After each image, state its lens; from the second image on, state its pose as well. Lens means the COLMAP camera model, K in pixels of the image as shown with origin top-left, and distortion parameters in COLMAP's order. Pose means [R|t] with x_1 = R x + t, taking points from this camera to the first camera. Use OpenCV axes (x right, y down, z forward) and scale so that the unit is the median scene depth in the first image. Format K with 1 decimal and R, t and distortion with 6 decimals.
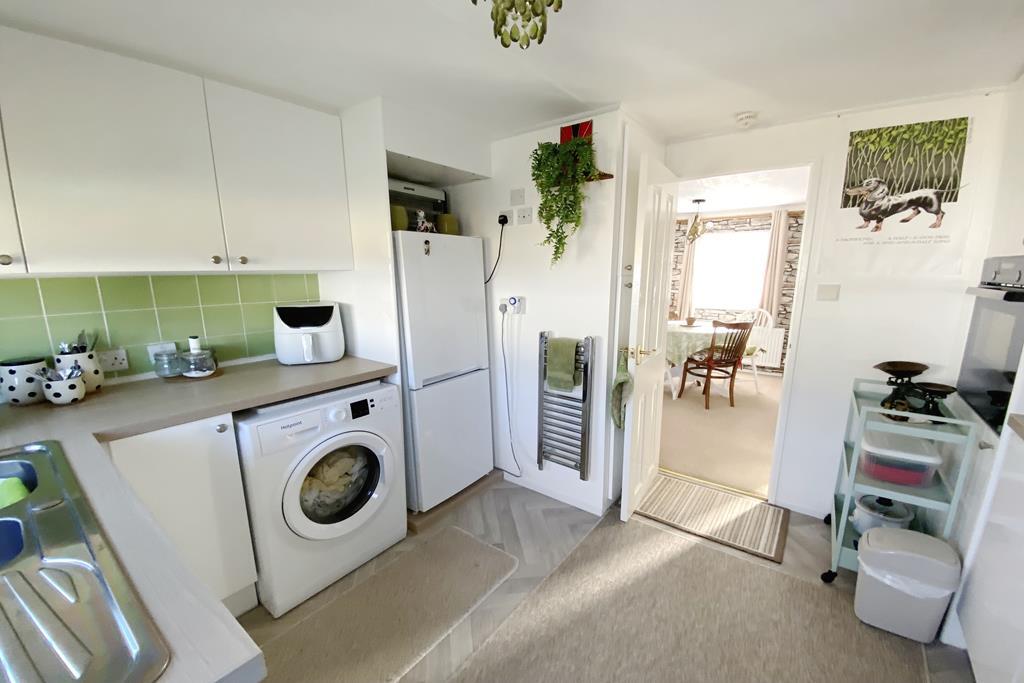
lens RADIAL K [[414.9, 0, 503.4], [0, 414.9, 362.9], [0, 0, 1]] dist [0.008959, -0.015012]
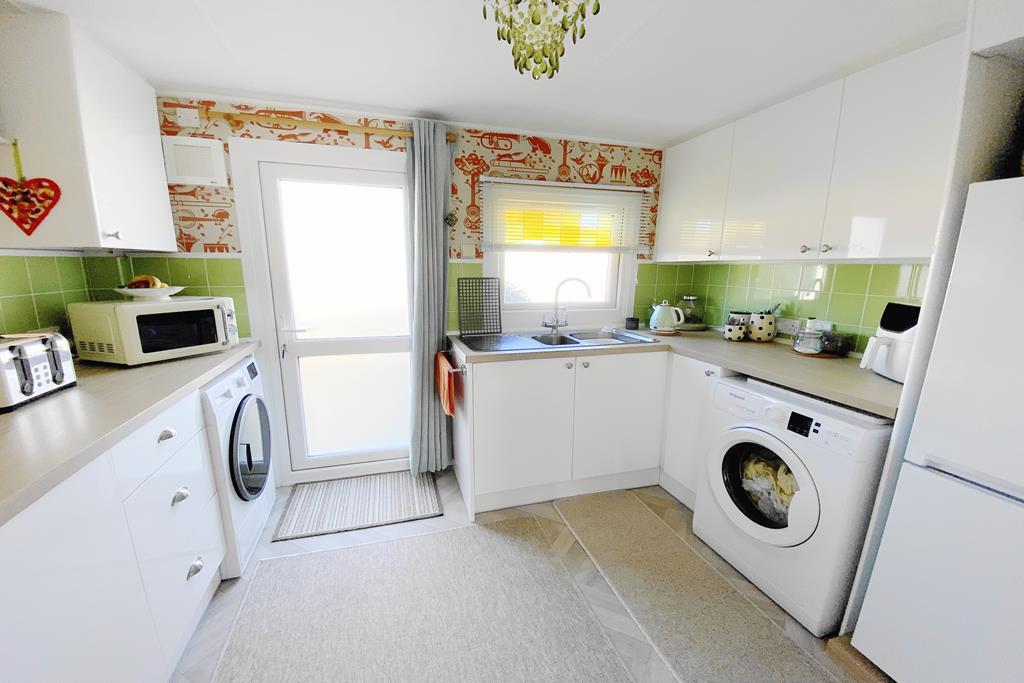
lens RADIAL K [[414.9, 0, 511.8], [0, 414.9, 344.7], [0, 0, 1]] dist [0.008959, -0.015012]
pose [[-0.588239, 0.151560, -0.794358, 0.628775], [-0.176423, 0.934569, 0.308957, -0.192133], [0.789208, 0.321884, -0.523012, 0.920750]]
